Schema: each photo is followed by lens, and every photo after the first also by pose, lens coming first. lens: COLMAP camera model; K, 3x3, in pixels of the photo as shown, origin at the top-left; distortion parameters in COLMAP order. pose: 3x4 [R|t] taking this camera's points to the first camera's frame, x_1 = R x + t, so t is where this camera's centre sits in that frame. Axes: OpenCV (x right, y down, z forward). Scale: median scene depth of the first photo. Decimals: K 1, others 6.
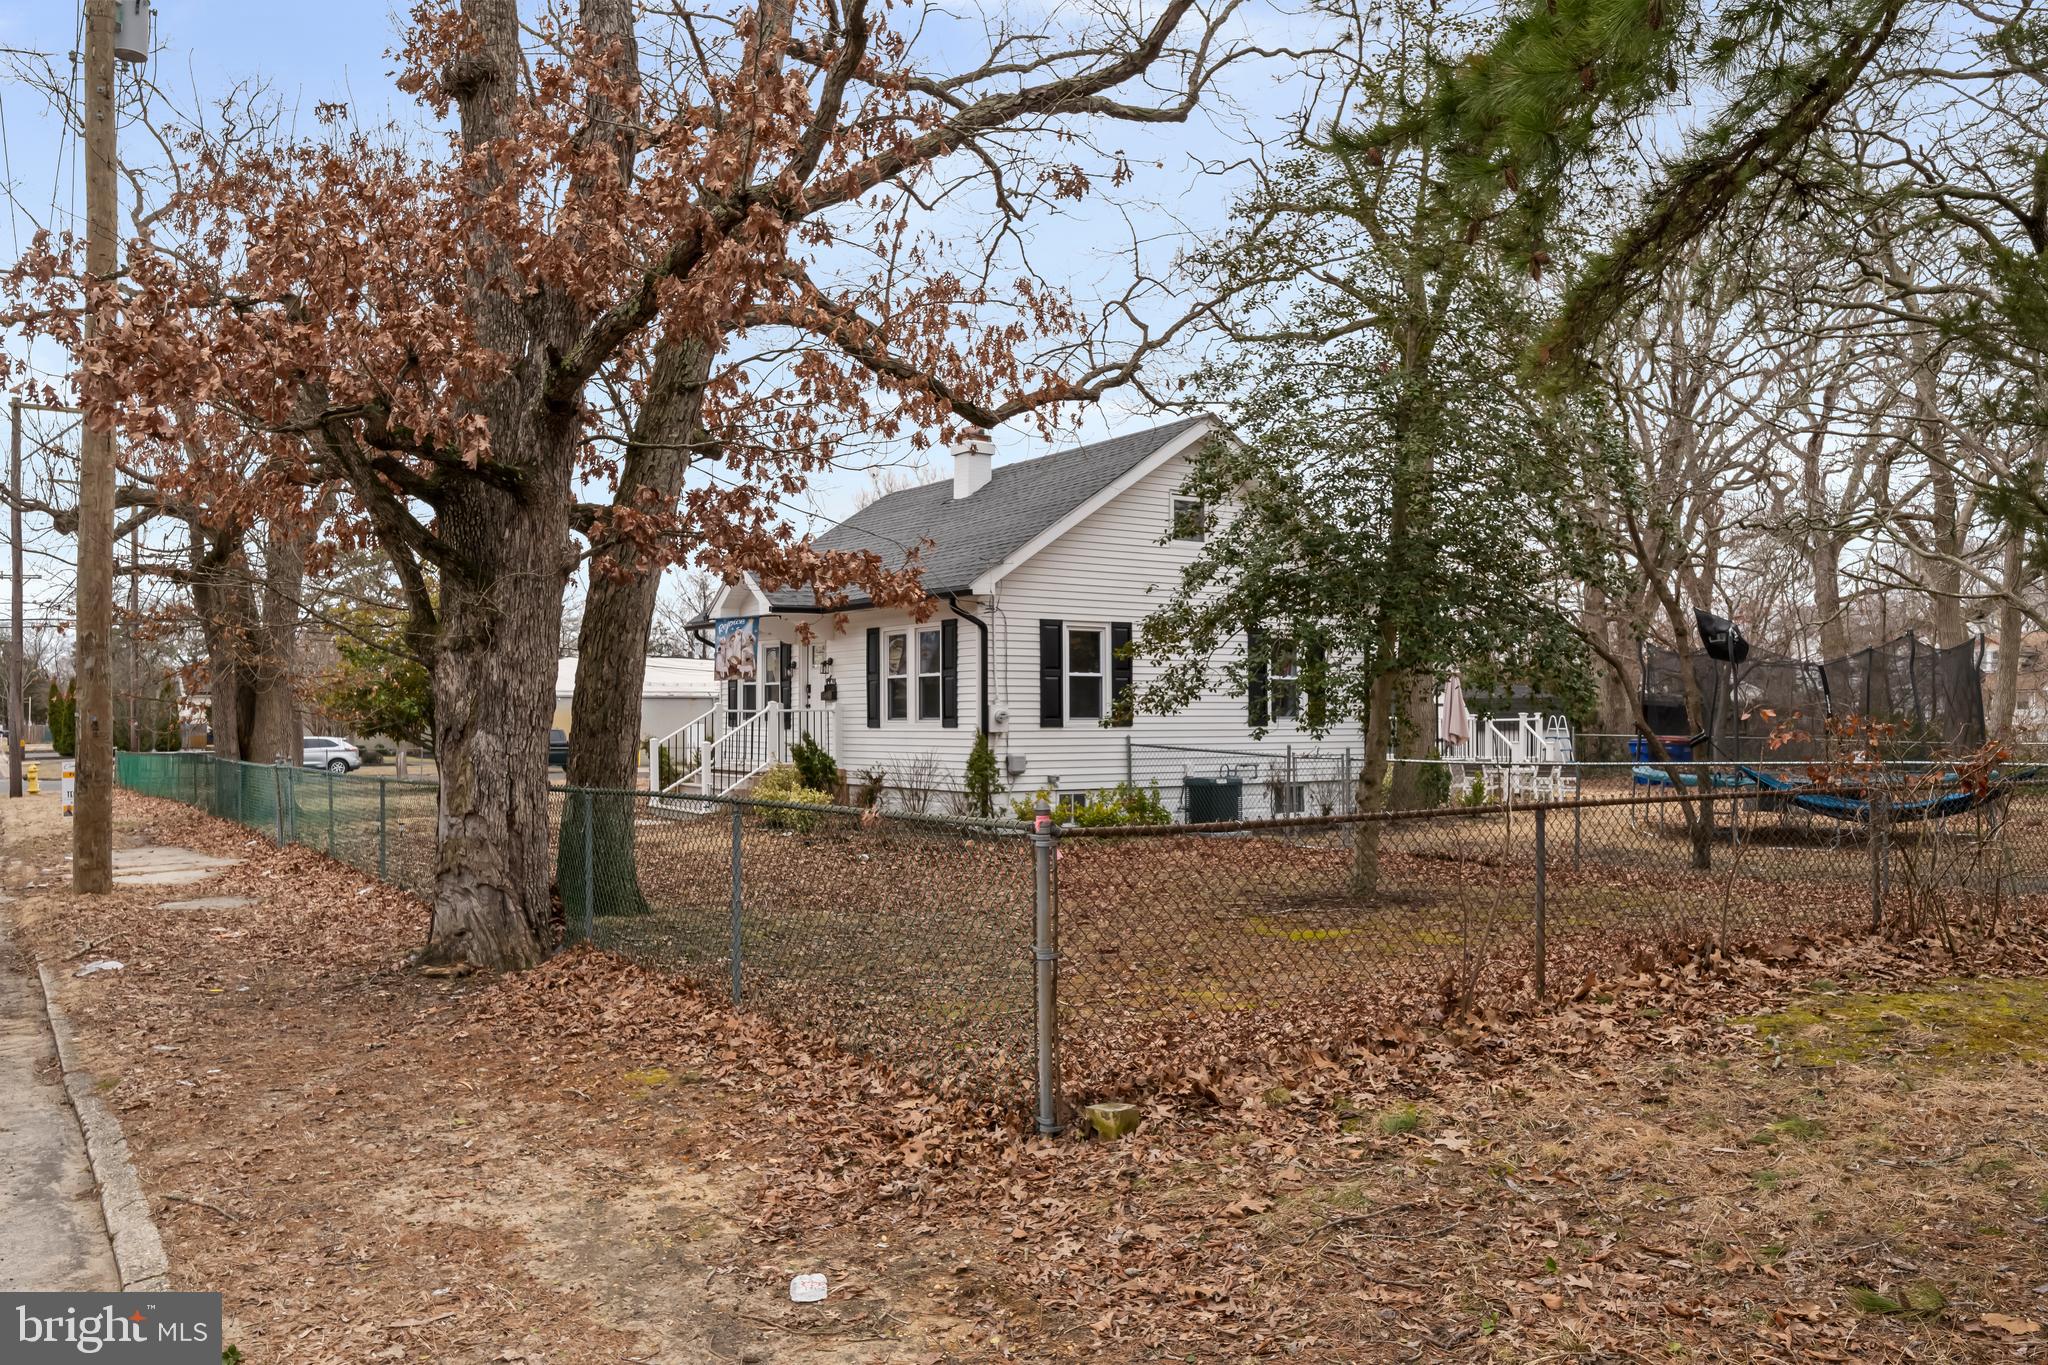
lens RADIAL K [[1590.5, 0, 1025.0], [0, 1590.5, 682.2], [0, 0, 1]] dist [0.008546, -0.001034]
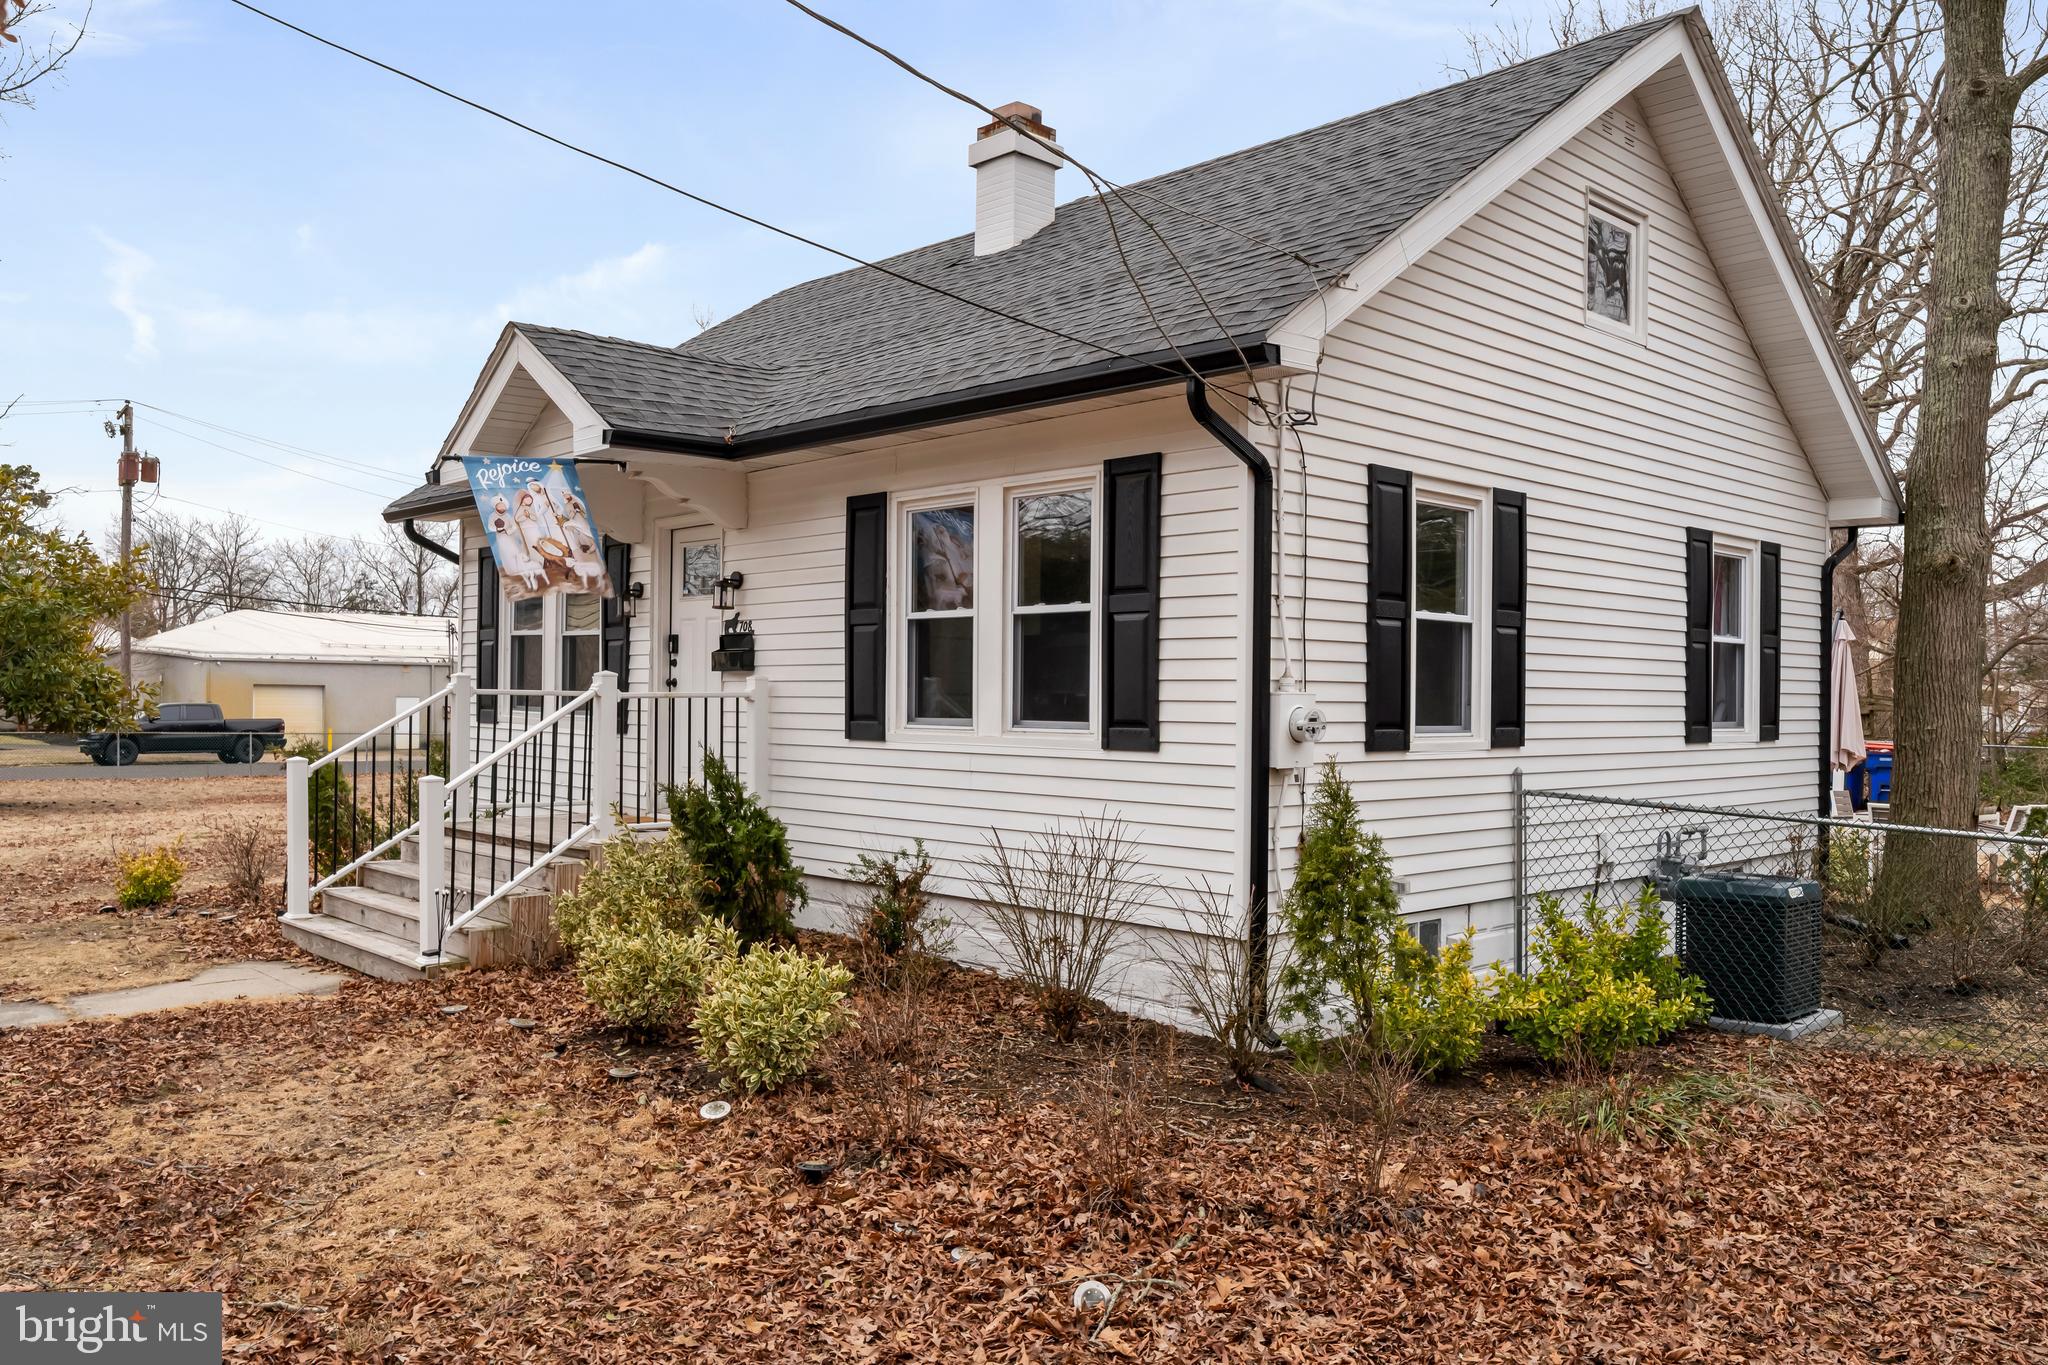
lens RADIAL K [[1552.7, 0, 1023.5], [0, 1552.7, 693.9], [0, 0, 1]] dist [-0.014939, -0.000130]
pose [[0.984871, 0.014600, 0.172674, -0.129869], [-0.018218, 0.999646, 0.019387, 0.008736], [-0.172330, -0.022239, 0.984788, 0.629178]]
